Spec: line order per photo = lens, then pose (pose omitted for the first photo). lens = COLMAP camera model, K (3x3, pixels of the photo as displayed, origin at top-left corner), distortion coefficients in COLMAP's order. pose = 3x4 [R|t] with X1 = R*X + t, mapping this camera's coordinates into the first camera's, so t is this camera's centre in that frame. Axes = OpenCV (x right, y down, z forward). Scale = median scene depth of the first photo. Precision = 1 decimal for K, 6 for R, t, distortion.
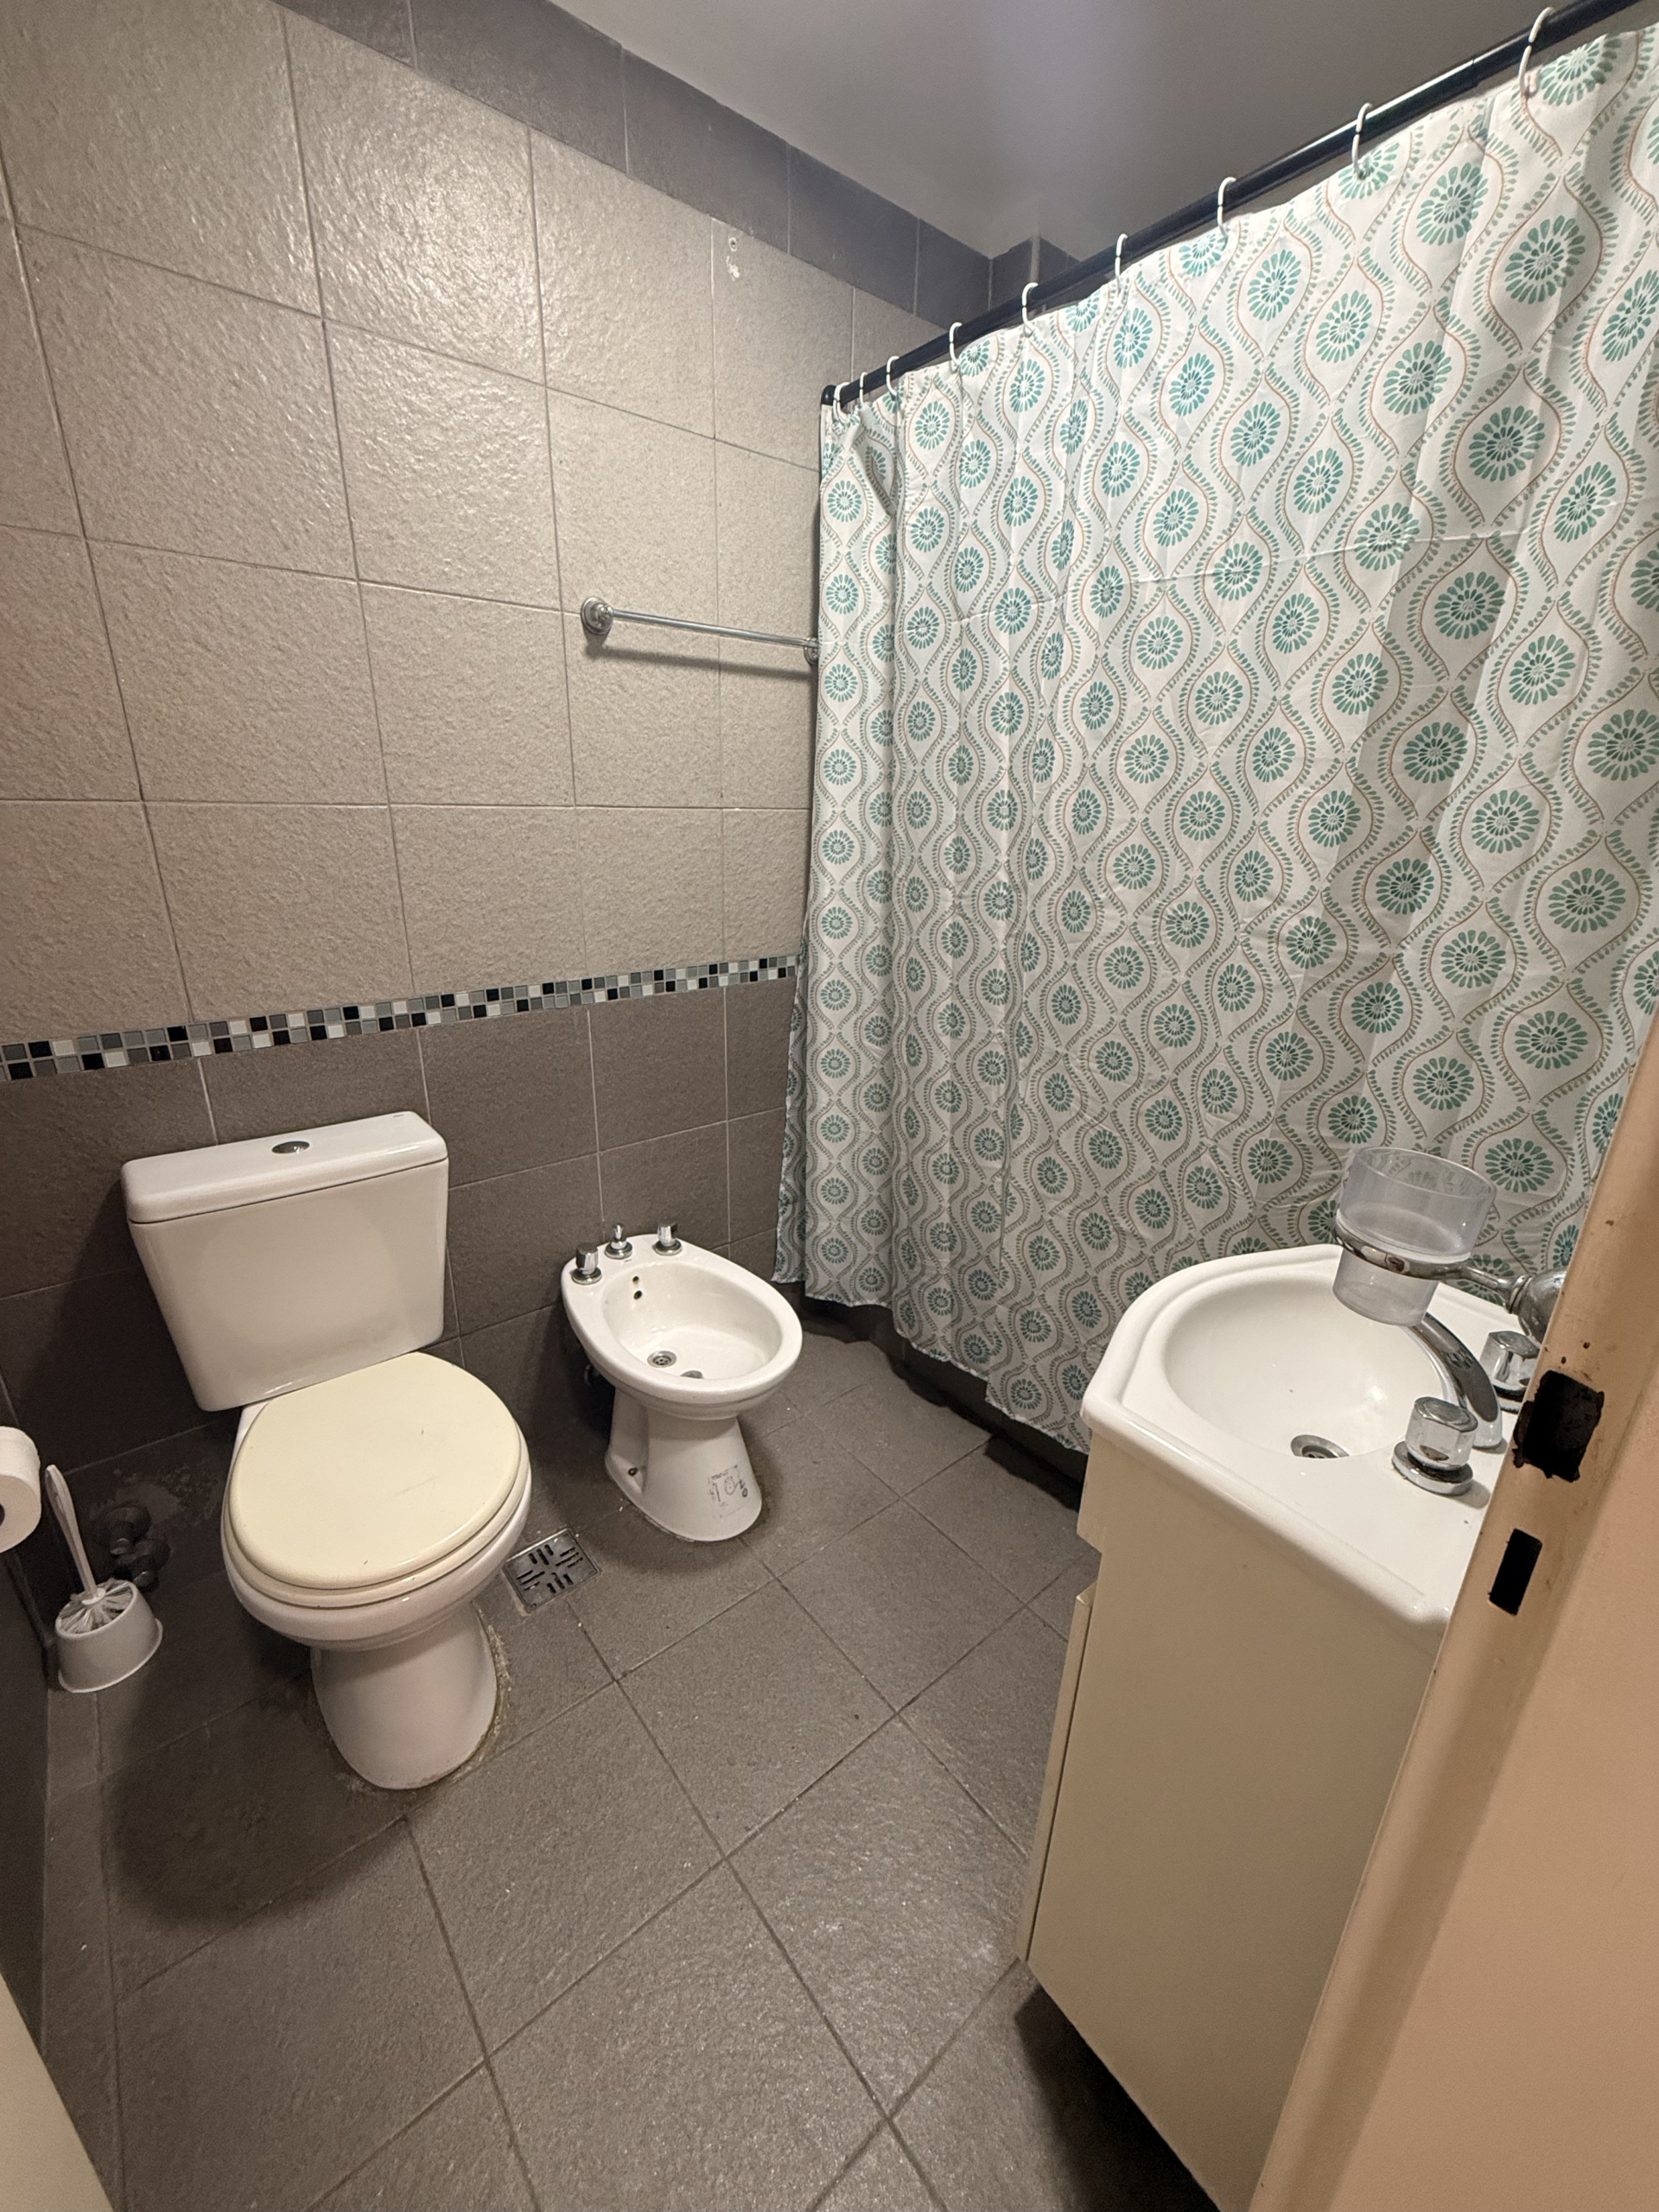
lens RADIAL K [[877.6, 0, 832.9], [0, 877.6, 1102.3], [0, 0, 1]] dist [0.000912, -0.000068]
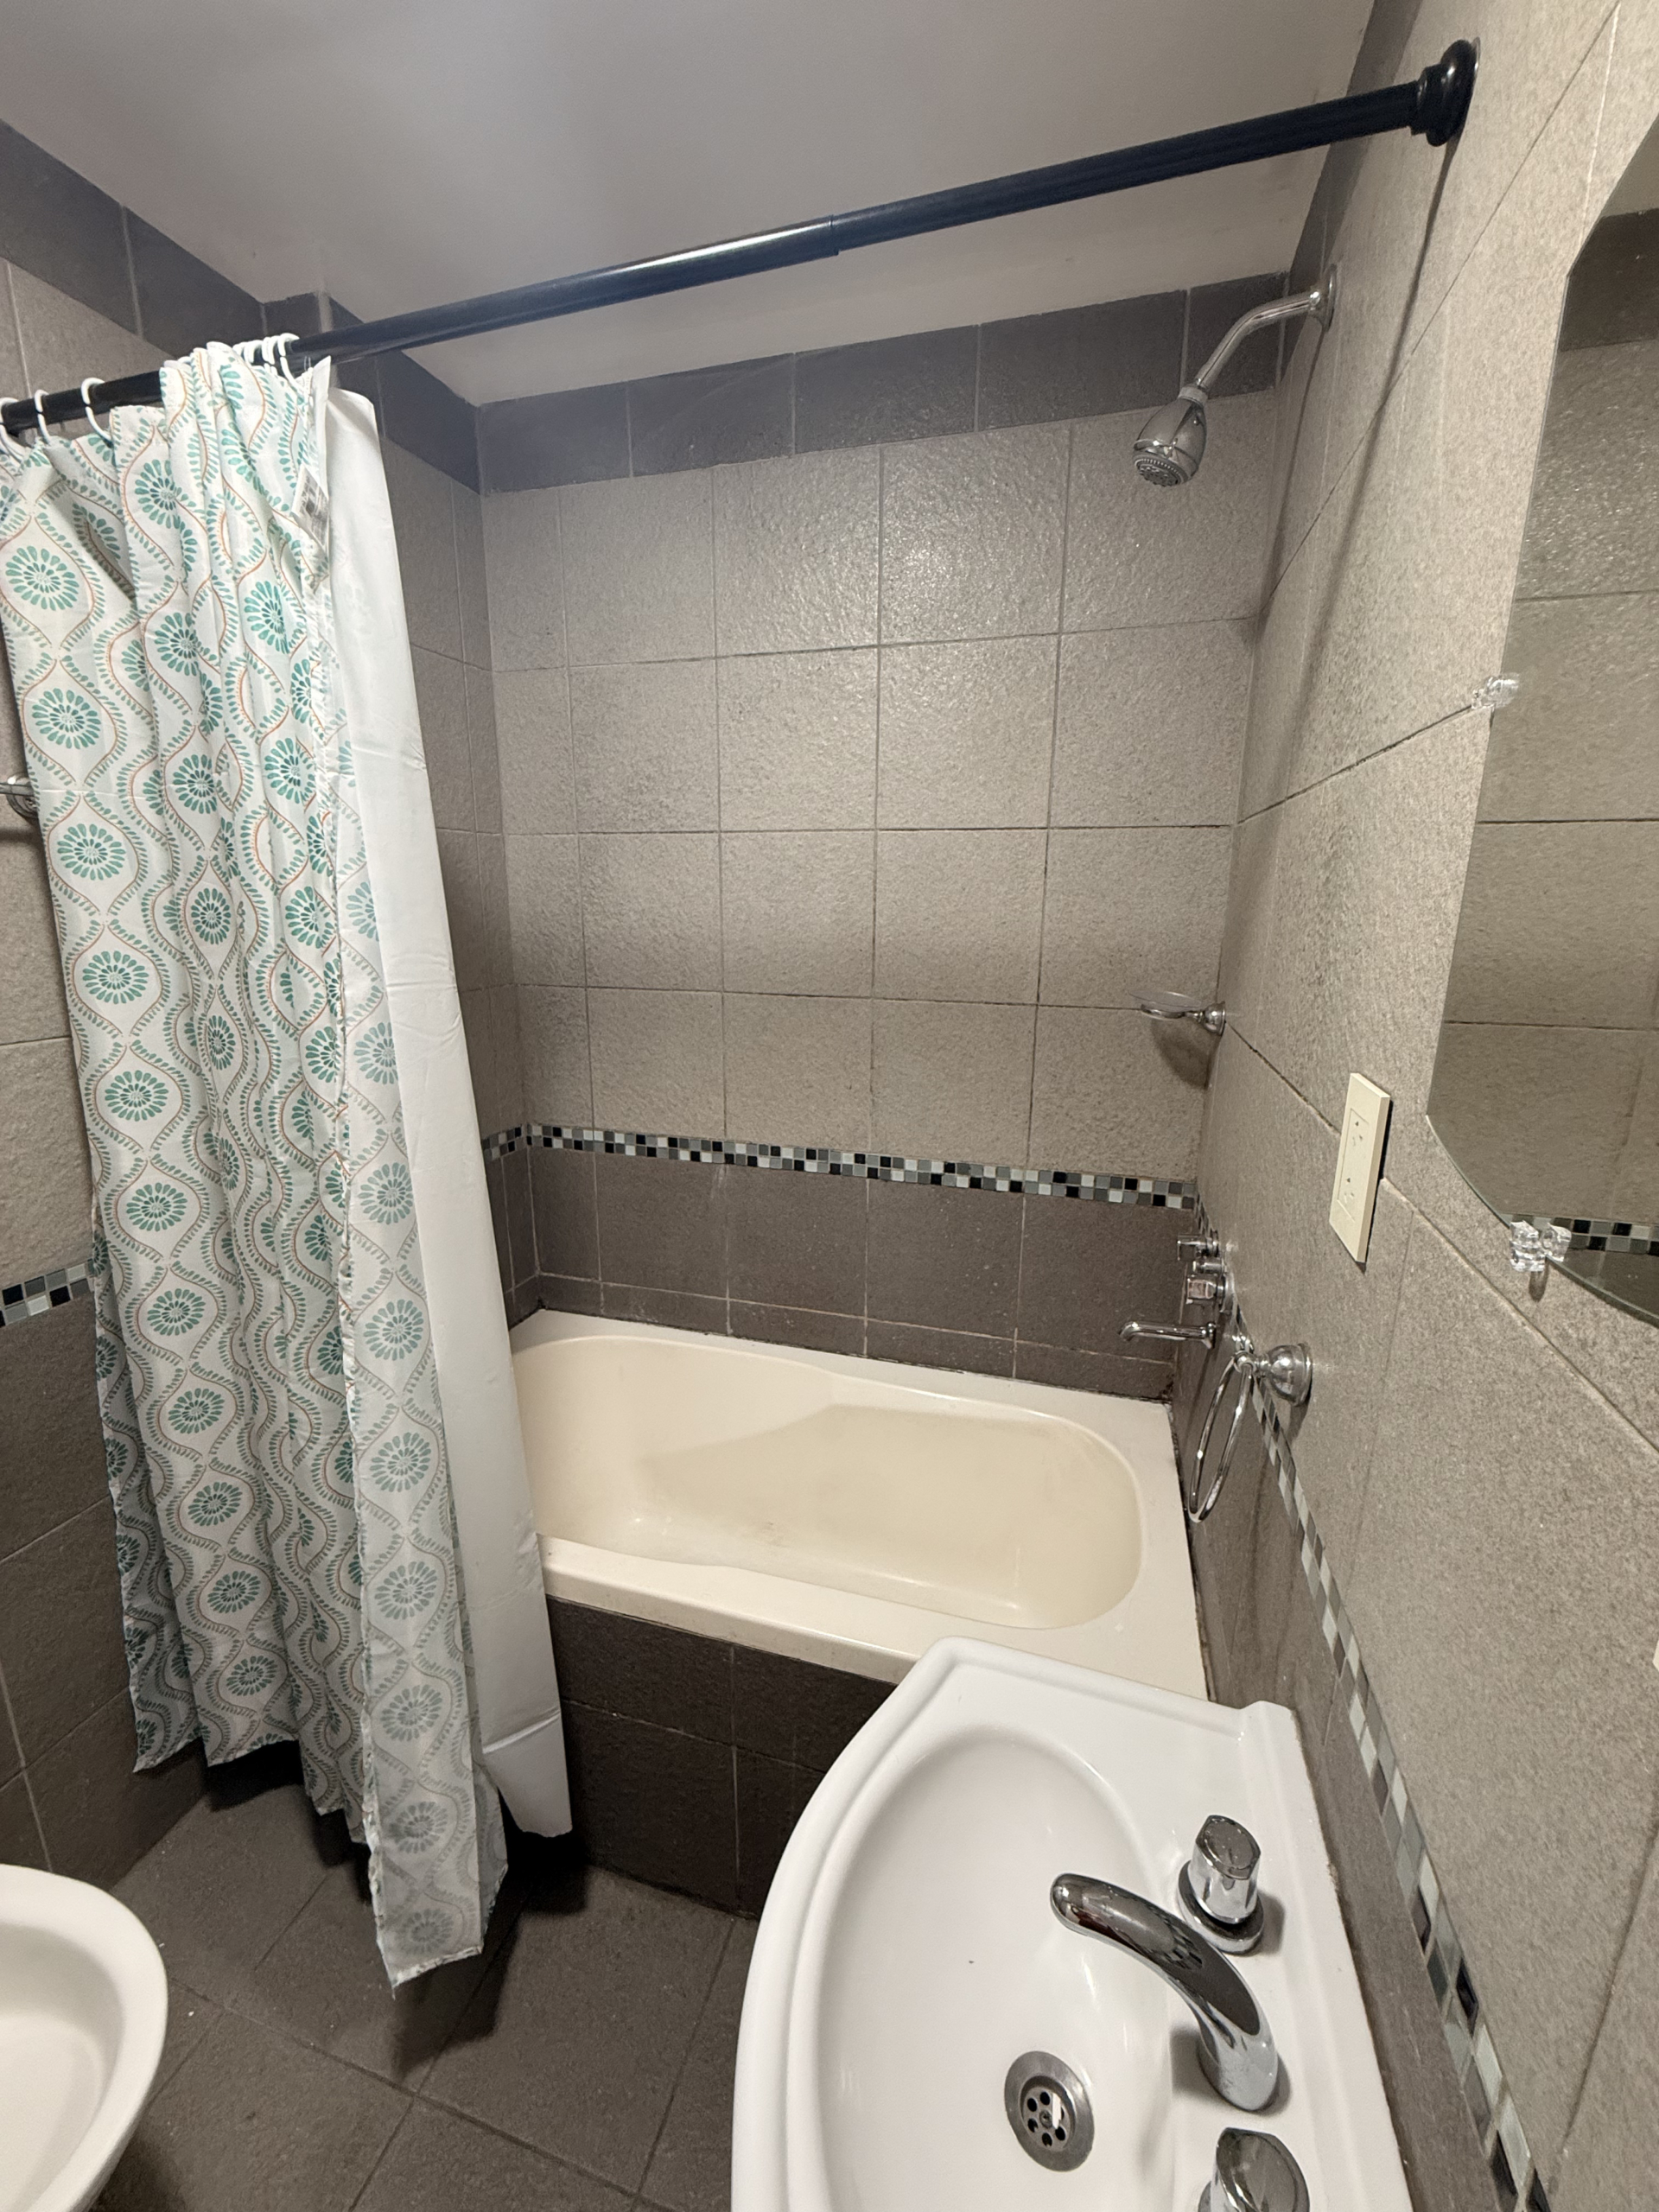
lens RADIAL K [[877.6, 0, 829.4], [0, 877.6, 1101.4], [0, 0, 1]] dist [0.000912, -0.000068]
pose [[0.829695, -0.139869, 0.540410, 0.104974], [0.190187, 0.981009, -0.038089, -0.220451], [-0.524819, 0.134381, 0.840539, 0.267704]]
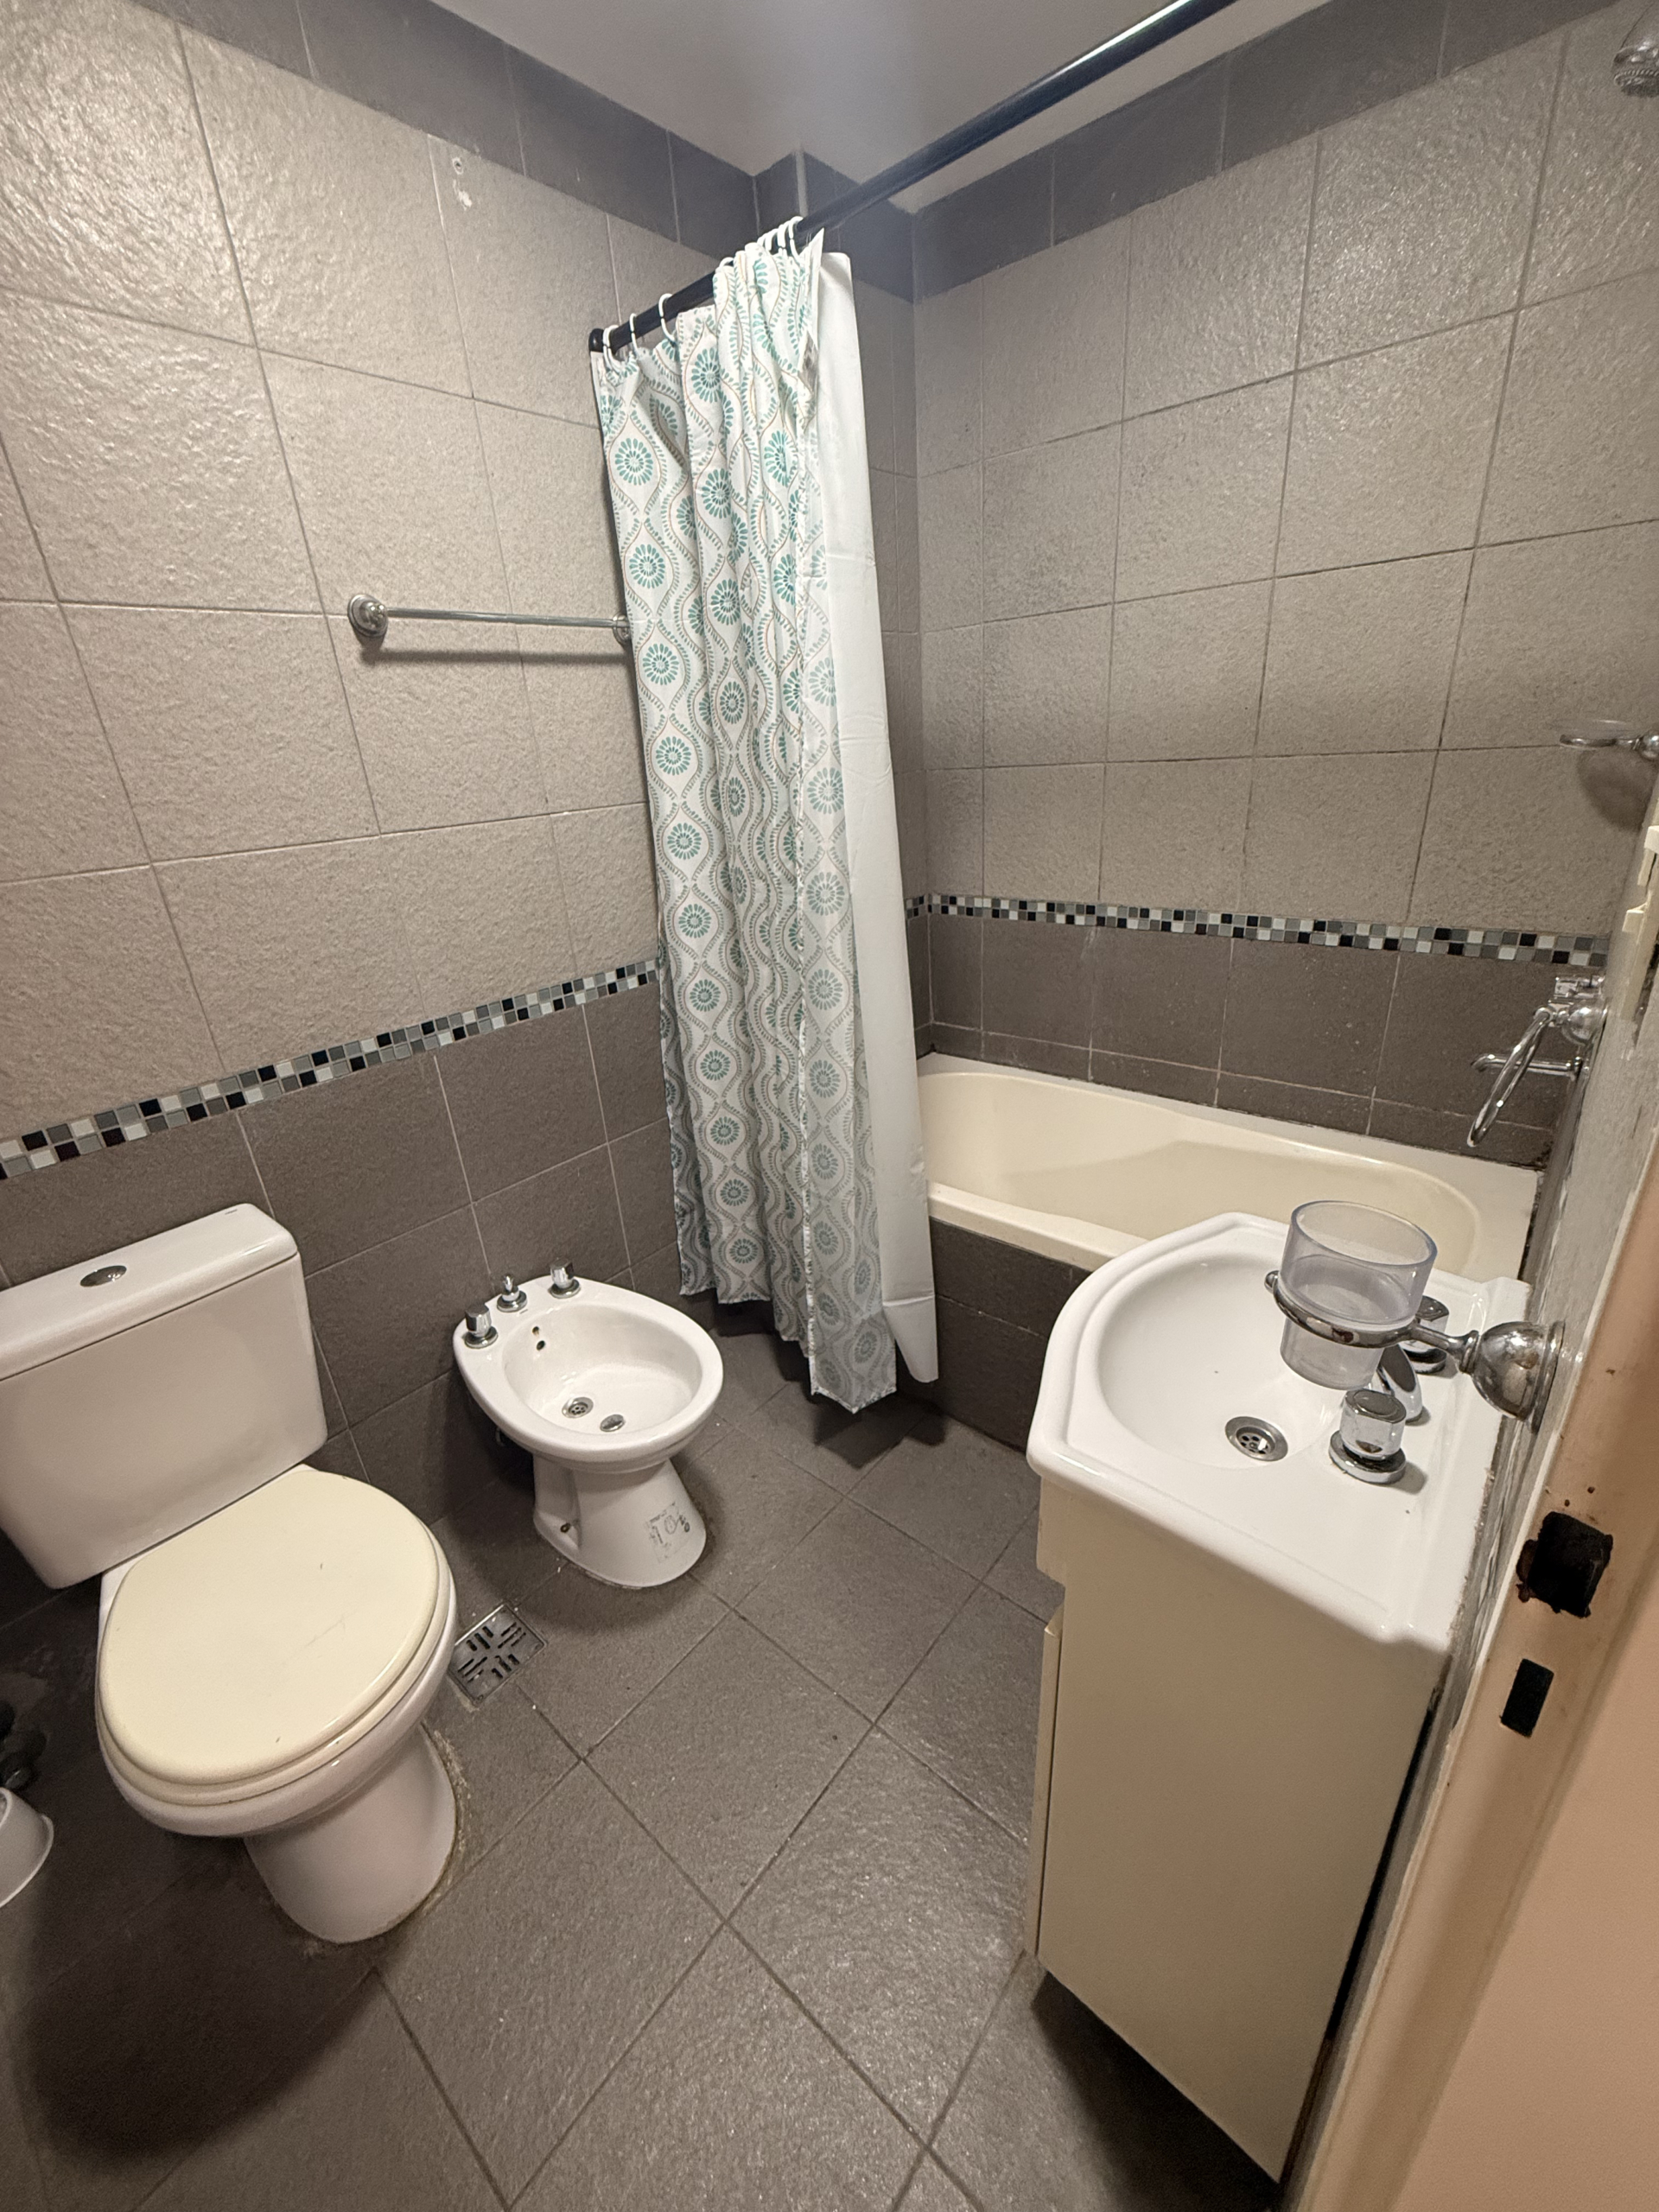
lens RADIAL K [[877.6, 0, 833.0], [0, 877.6, 1101.2], [0, 0, 1]] dist [0.000912, -0.000068]
pose [[0.980687, -0.146429, 0.129660, 0.001427], [0.138749, 0.988095, 0.066461, -0.074802], [-0.137849, -0.047188, 0.989329, 0.050246]]
